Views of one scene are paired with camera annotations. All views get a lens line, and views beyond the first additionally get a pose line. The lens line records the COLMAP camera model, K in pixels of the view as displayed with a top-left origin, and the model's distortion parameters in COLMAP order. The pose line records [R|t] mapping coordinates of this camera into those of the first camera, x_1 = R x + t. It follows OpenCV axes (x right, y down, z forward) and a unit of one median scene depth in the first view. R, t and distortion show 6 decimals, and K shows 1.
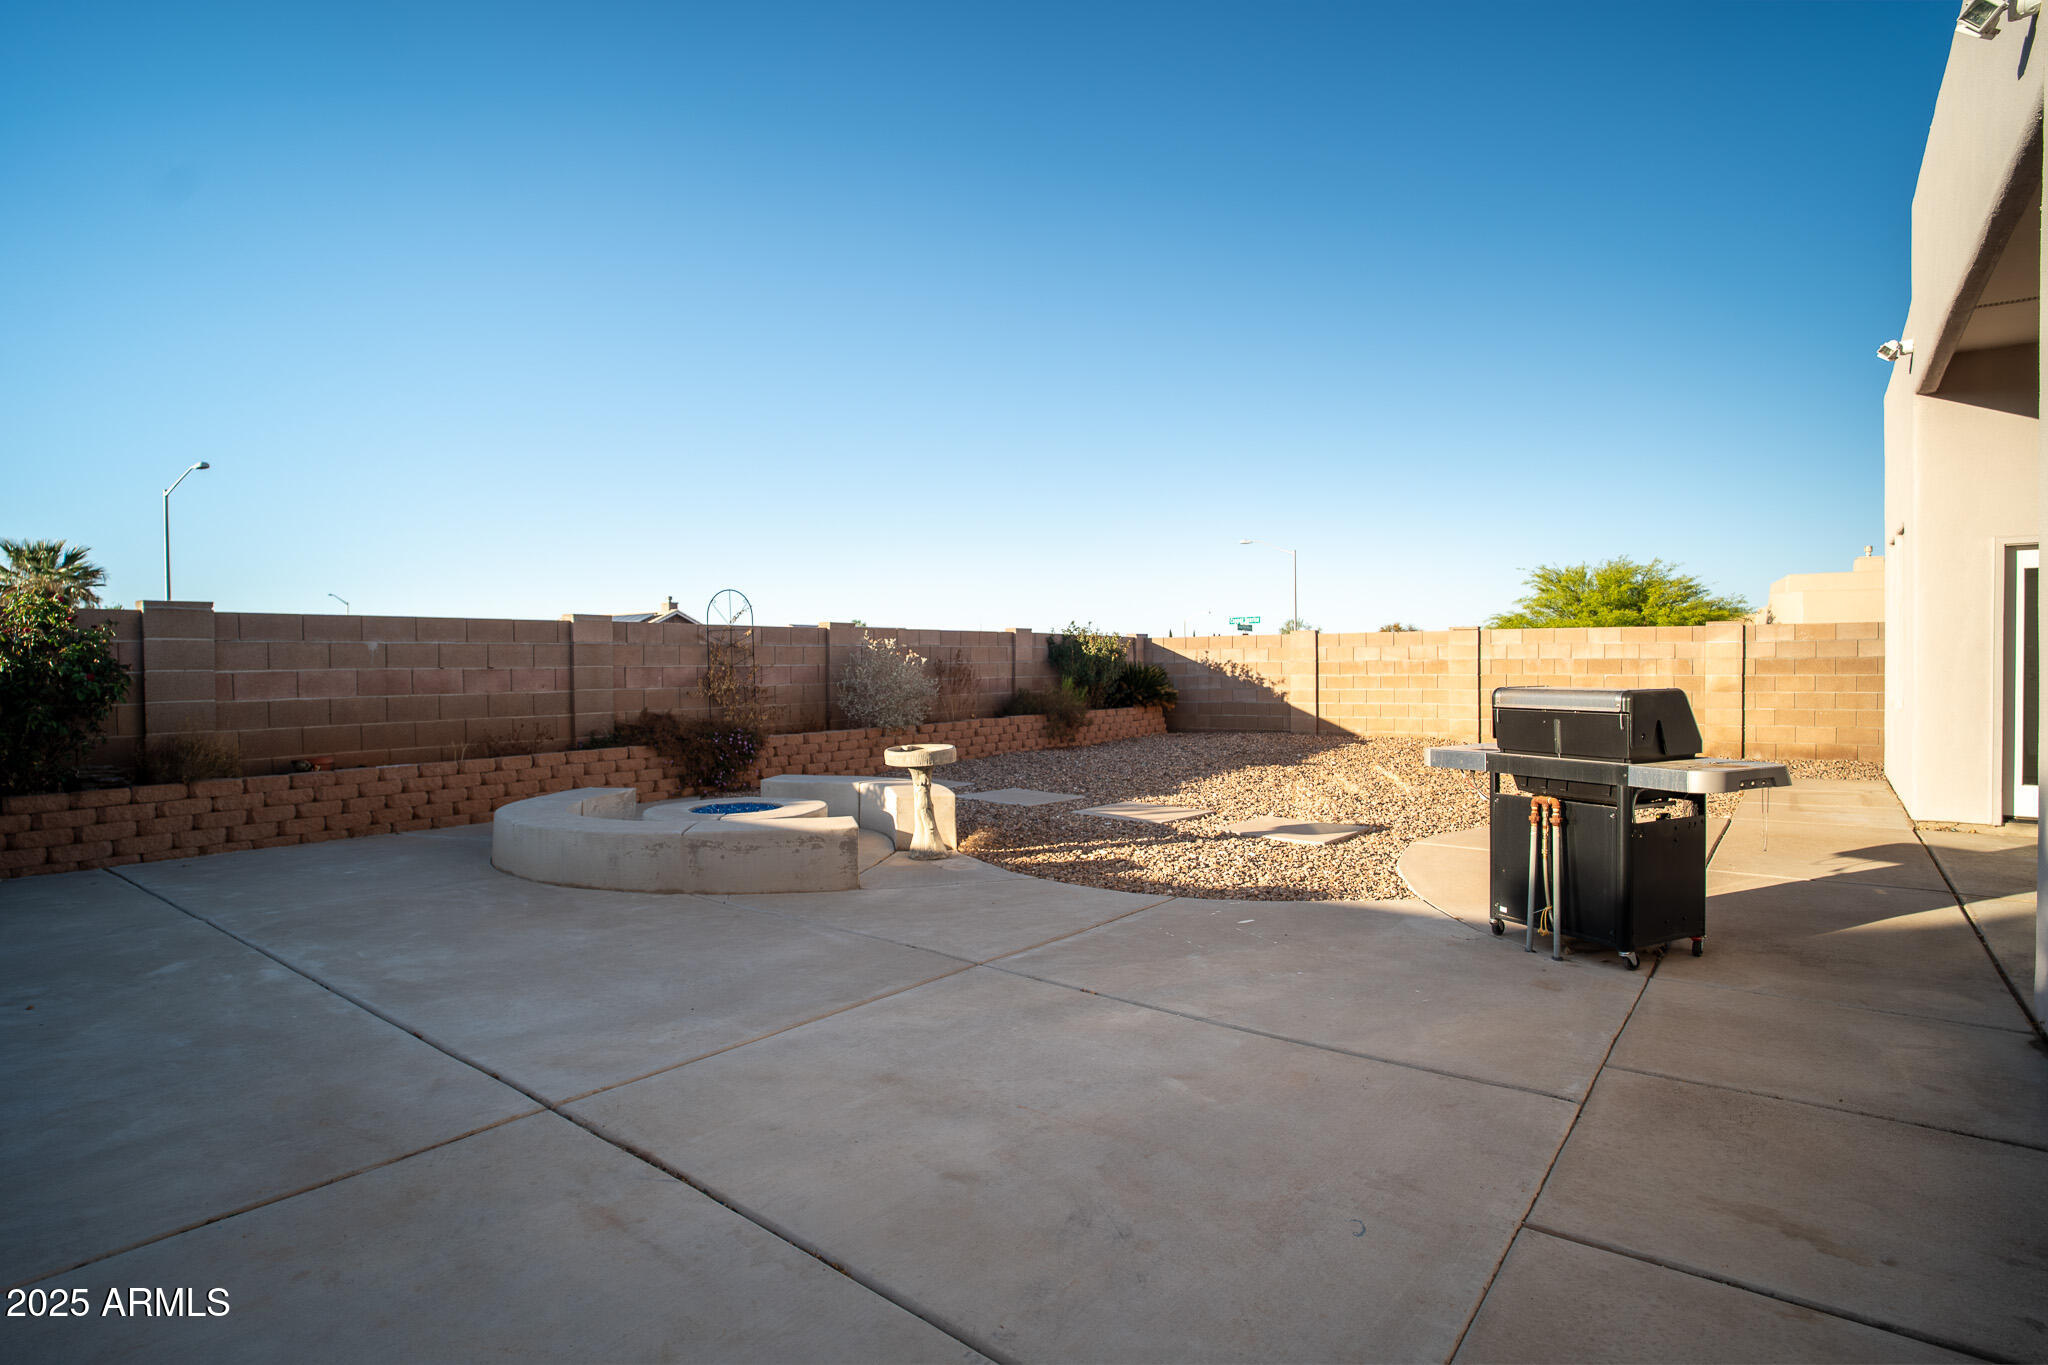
lens RADIAL K [[1062.6, 0, 1024.0], [0, 1062.6, 682.5], [0, 0, 1]] dist [-0.058616, 0.030074]
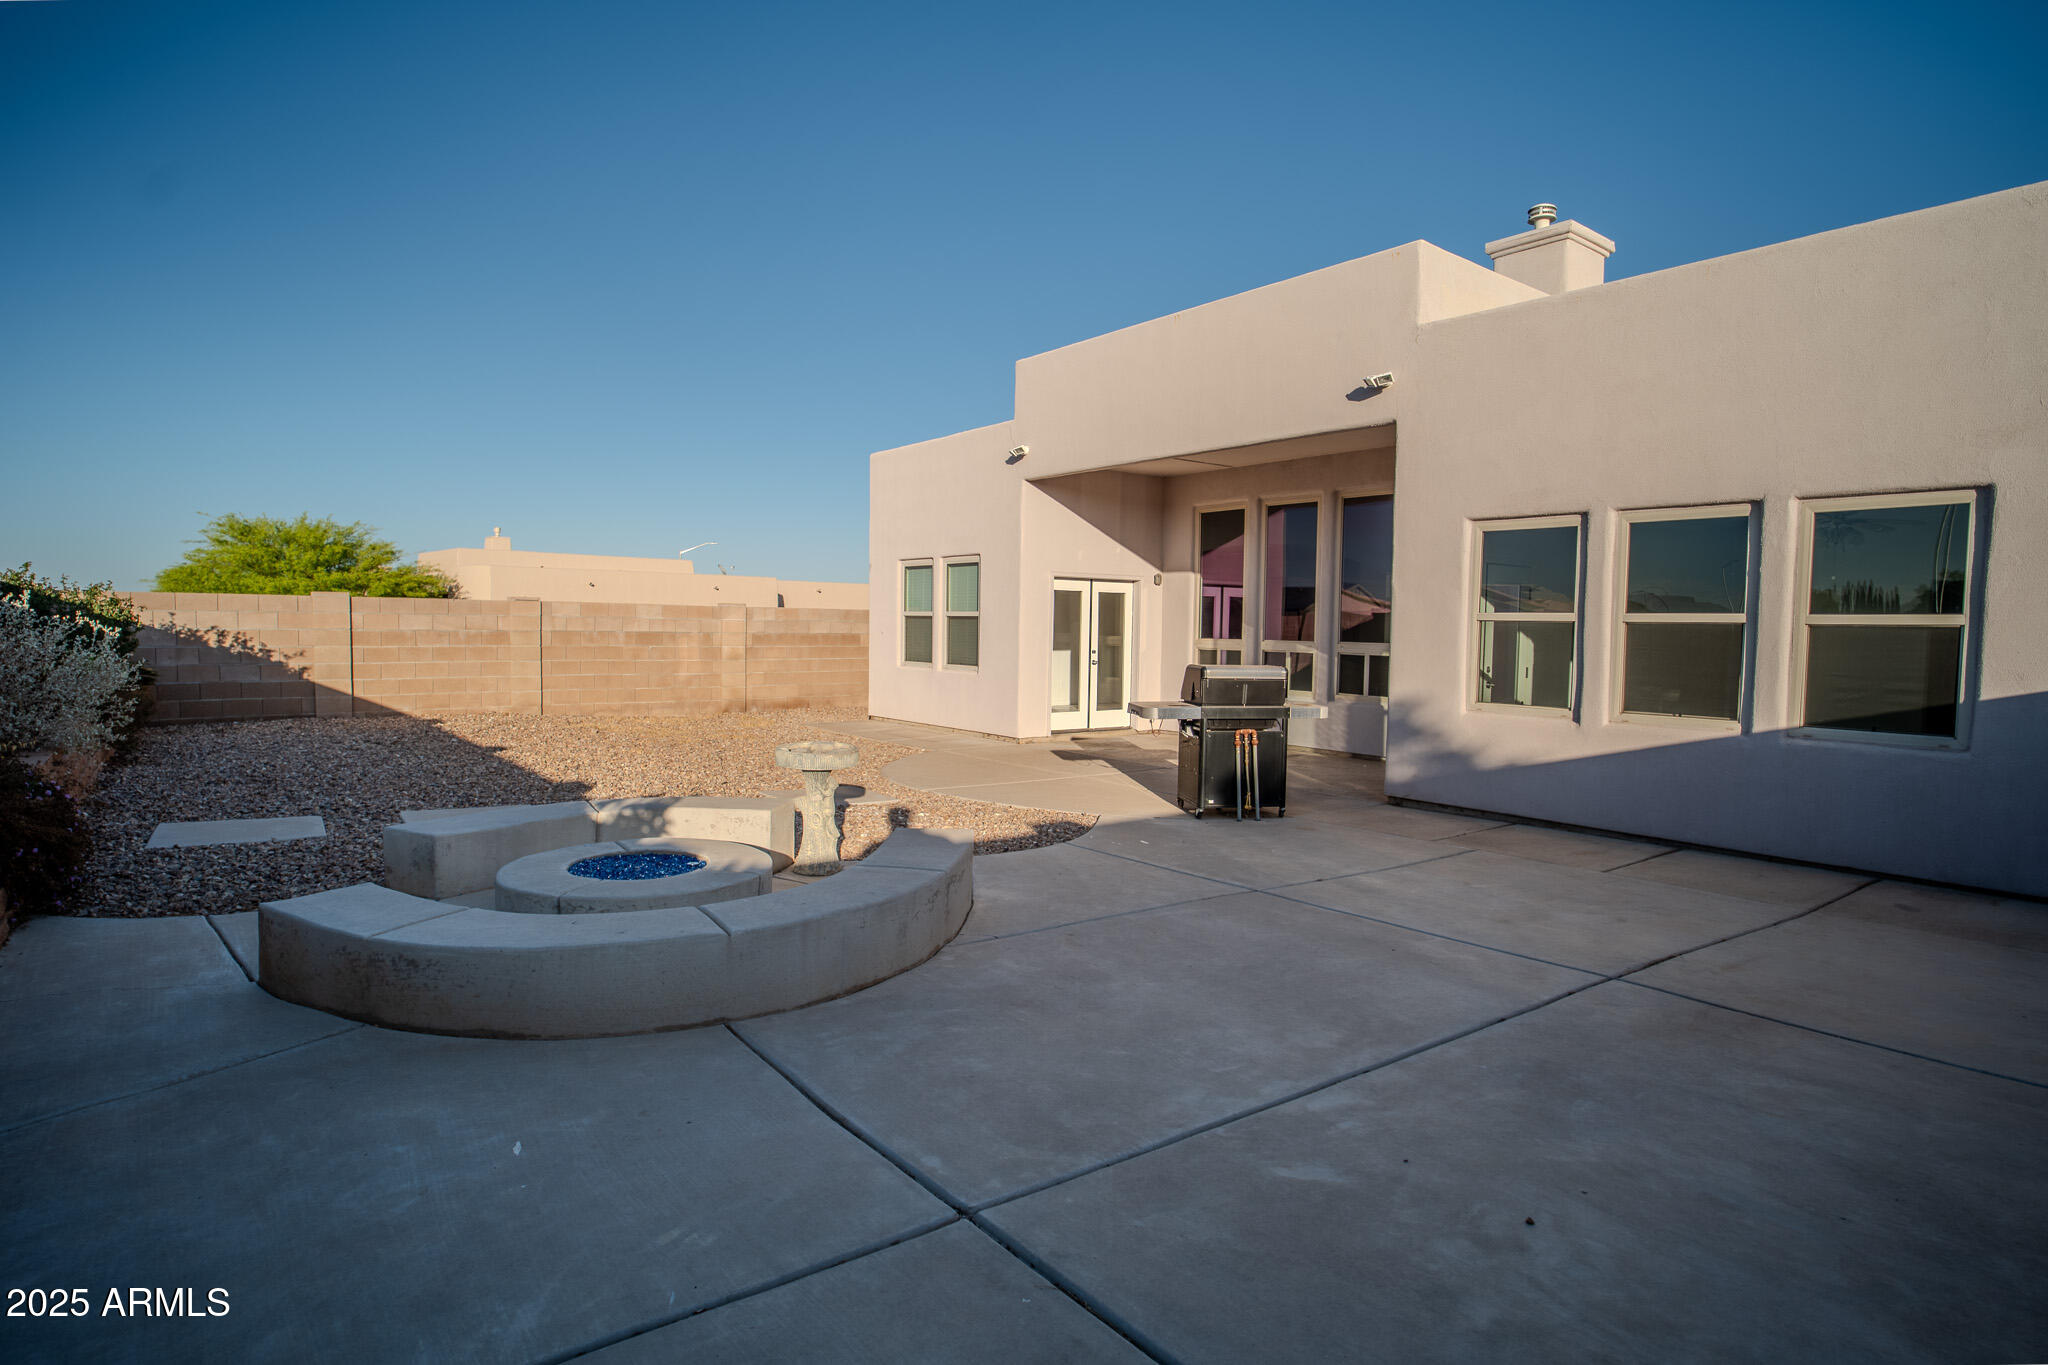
lens RADIAL K [[1062.6, 0, 1024.0], [0, 1062.6, 682.5], [0, 0, 1]] dist [-0.058616, 0.030074]
pose [[0.272848, -0.037238, 0.961336, -0.396841], [-0.000866, 0.999241, 0.038952, -0.011457], [-0.962057, -0.011461, 0.272609, 0.269882]]
